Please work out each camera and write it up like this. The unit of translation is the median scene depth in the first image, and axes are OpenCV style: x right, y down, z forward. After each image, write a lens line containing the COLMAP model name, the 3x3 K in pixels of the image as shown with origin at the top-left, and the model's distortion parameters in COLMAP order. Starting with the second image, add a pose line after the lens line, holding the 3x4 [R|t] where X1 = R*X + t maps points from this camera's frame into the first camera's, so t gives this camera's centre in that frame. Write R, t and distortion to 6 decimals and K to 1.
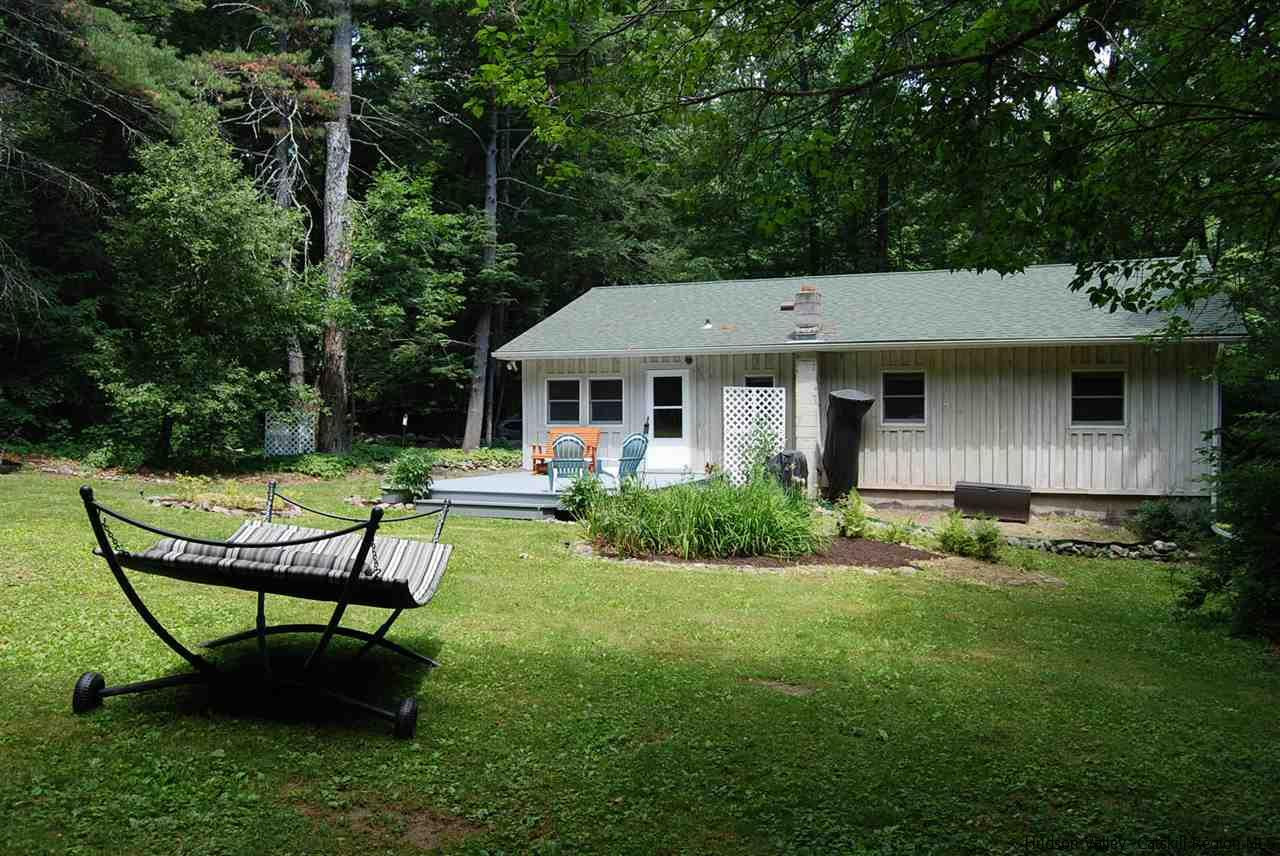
lens RADIAL K [[1011.2, 0, 630.5], [0, 1011.2, 431.1], [0, 0, 1]] dist [-0.073690, 0.007476]
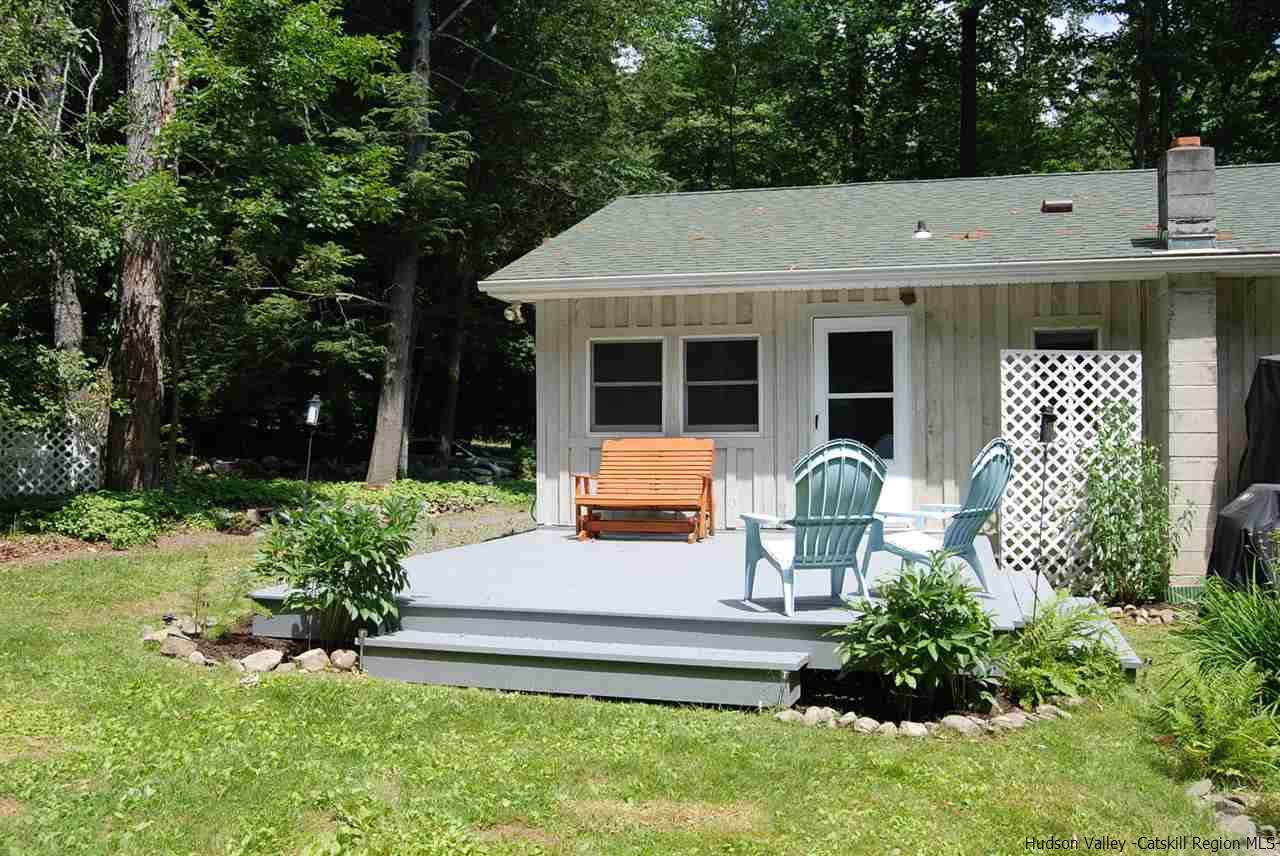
lens RADIAL K [[1085.2, 0, 640.0], [0, 1085.2, 428.0], [0, 0, 1]] dist [-0.062907, 0.002654]
pose [[0.990544, 0.002200, 0.137181, -0.130494], [0.001723, 0.999593, -0.028472, 0.006044], [-0.137188, 0.028439, 0.990137, 0.478948]]
